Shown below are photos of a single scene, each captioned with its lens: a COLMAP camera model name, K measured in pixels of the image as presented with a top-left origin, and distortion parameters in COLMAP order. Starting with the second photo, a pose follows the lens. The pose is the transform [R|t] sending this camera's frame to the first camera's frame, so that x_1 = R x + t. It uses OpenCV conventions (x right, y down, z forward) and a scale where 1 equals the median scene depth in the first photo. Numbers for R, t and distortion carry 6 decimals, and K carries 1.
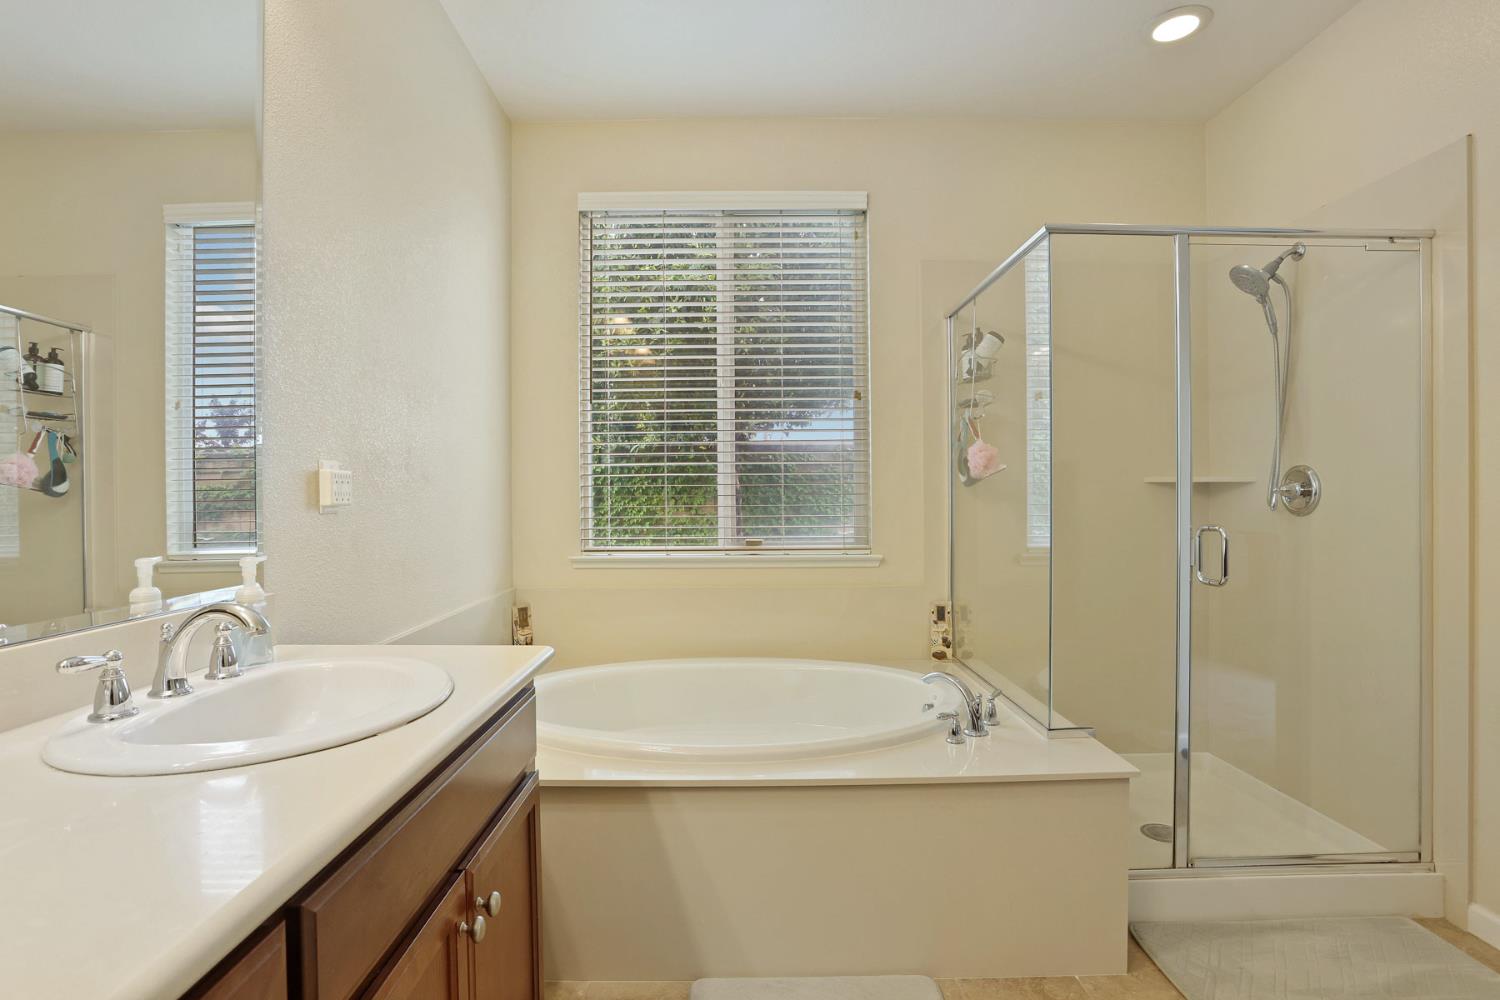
lens RADIAL K [[741.1, 0, 739.2], [0, 741.1, 502.1], [0, 0, 1]] dist [-0.080550, 0.038920]
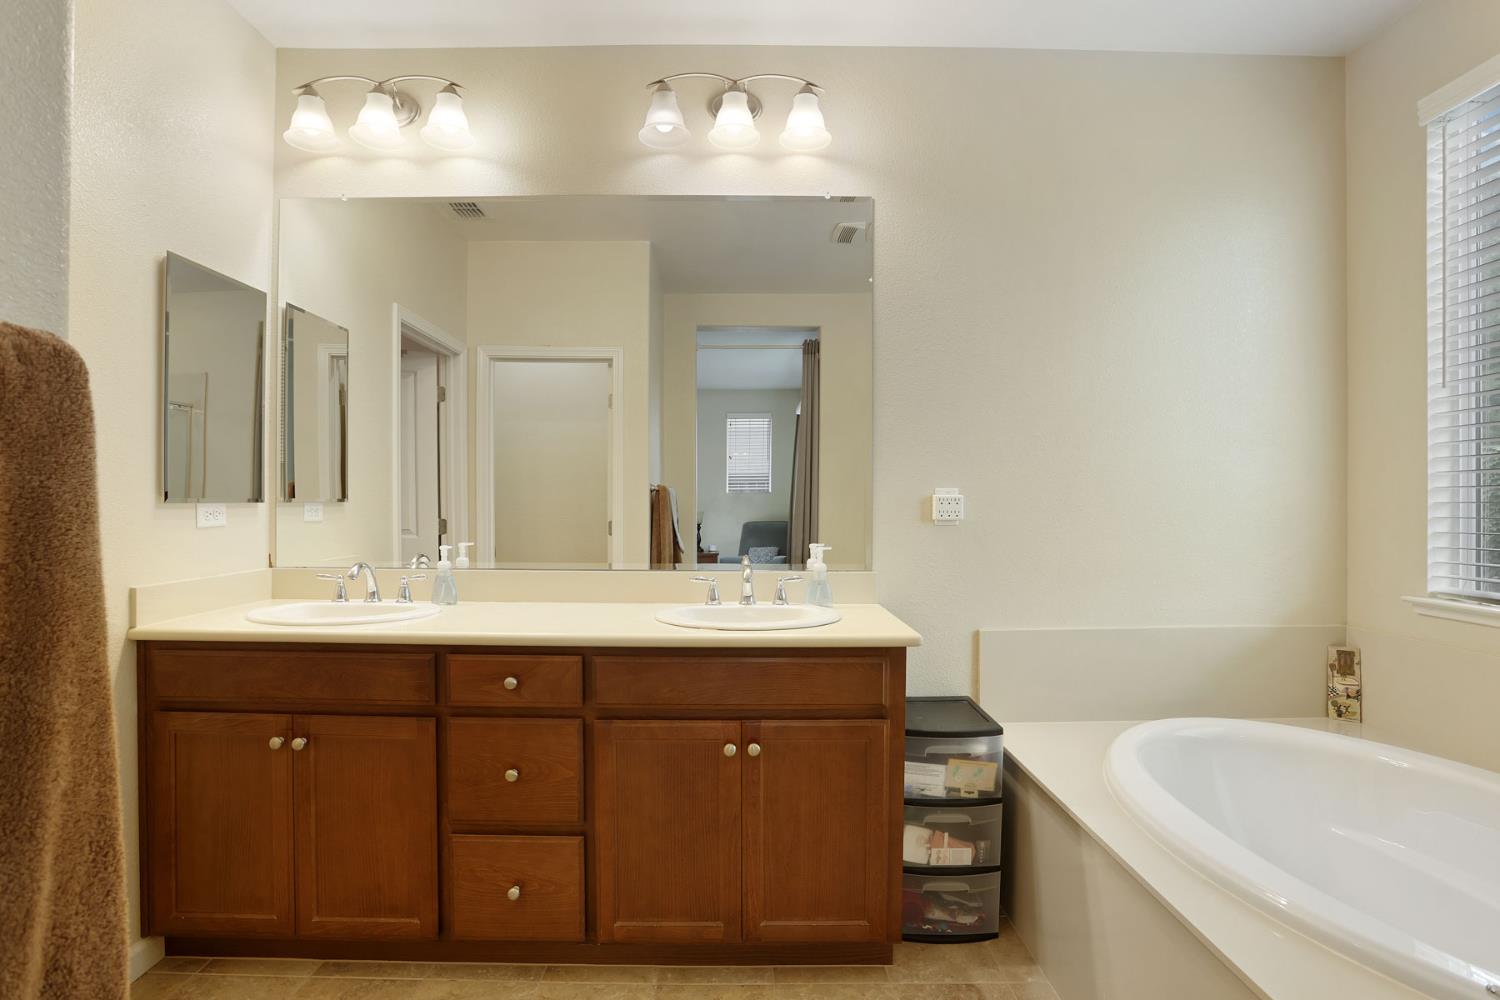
lens RADIAL K [[709.1, 0, 750.0], [0, 709.1, 500.0], [0, 0, 1]] dist [-0.027299, -0.000009]
pose [[0.010287, 0.011080, -0.999886, 0.477279], [-0.009895, 0.999891, 0.010978, -0.025973], [0.999898, 0.009781, 0.010396, 0.336581]]
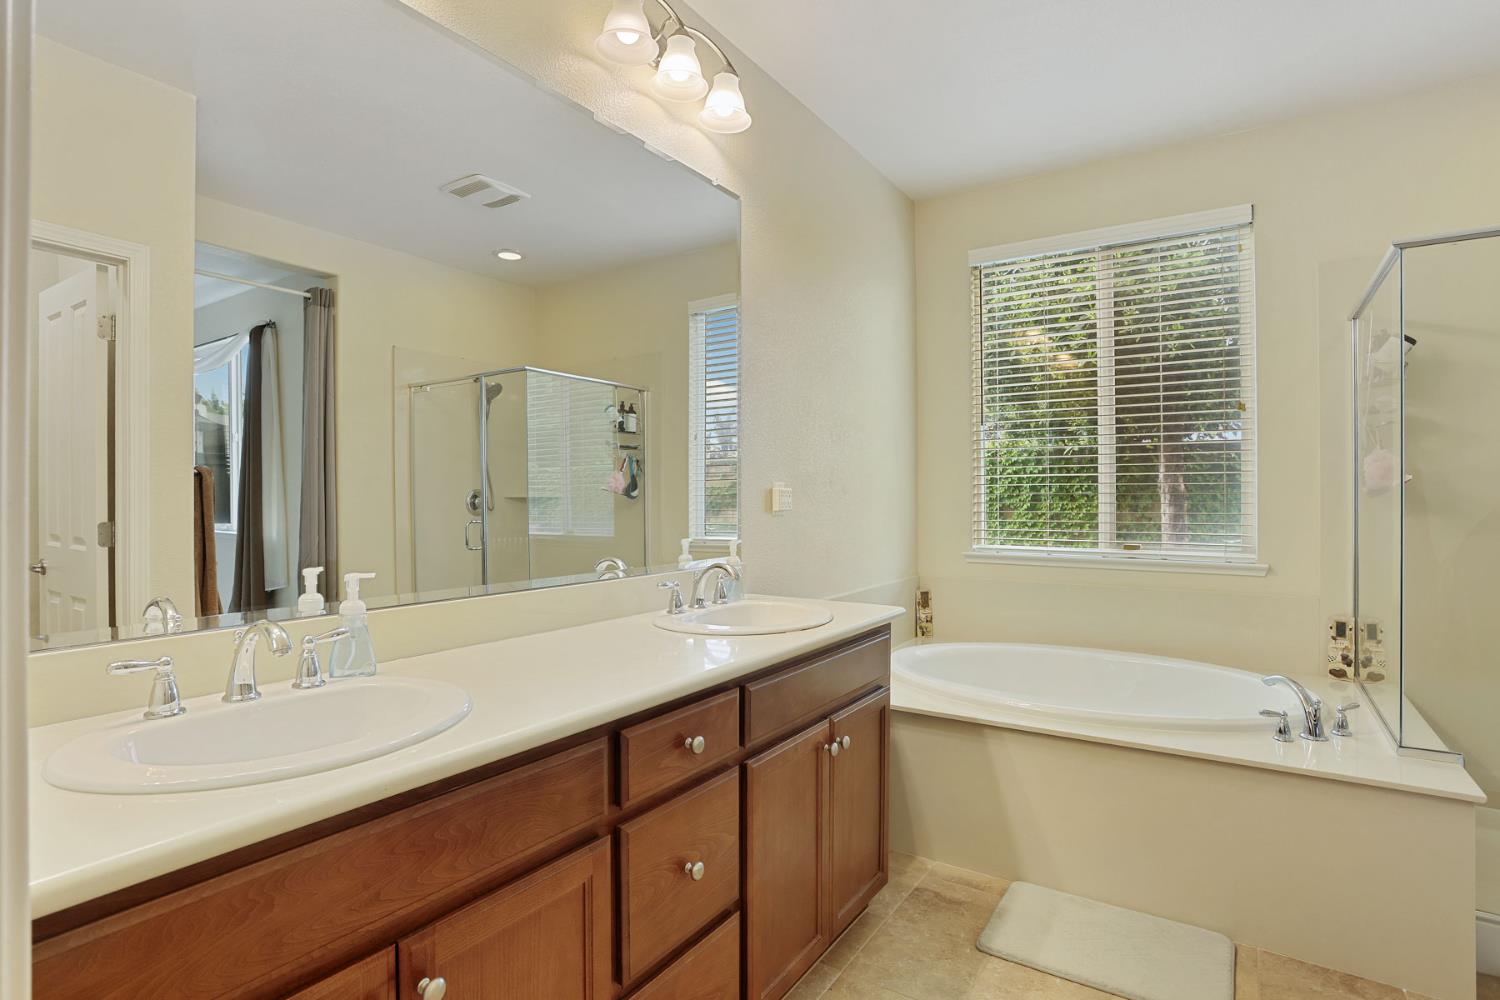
lens RADIAL K [[741.1, 0, 739.2], [0, 741.1, 502.1], [0, 0, 1]] dist [-0.080550, 0.038920]
pose [[0.825279, 0.011388, -0.564610, 0.151945], [-0.009679, 0.999935, 0.006020, -0.012504], [0.564642, 0.000497, 0.825336, -0.210407]]
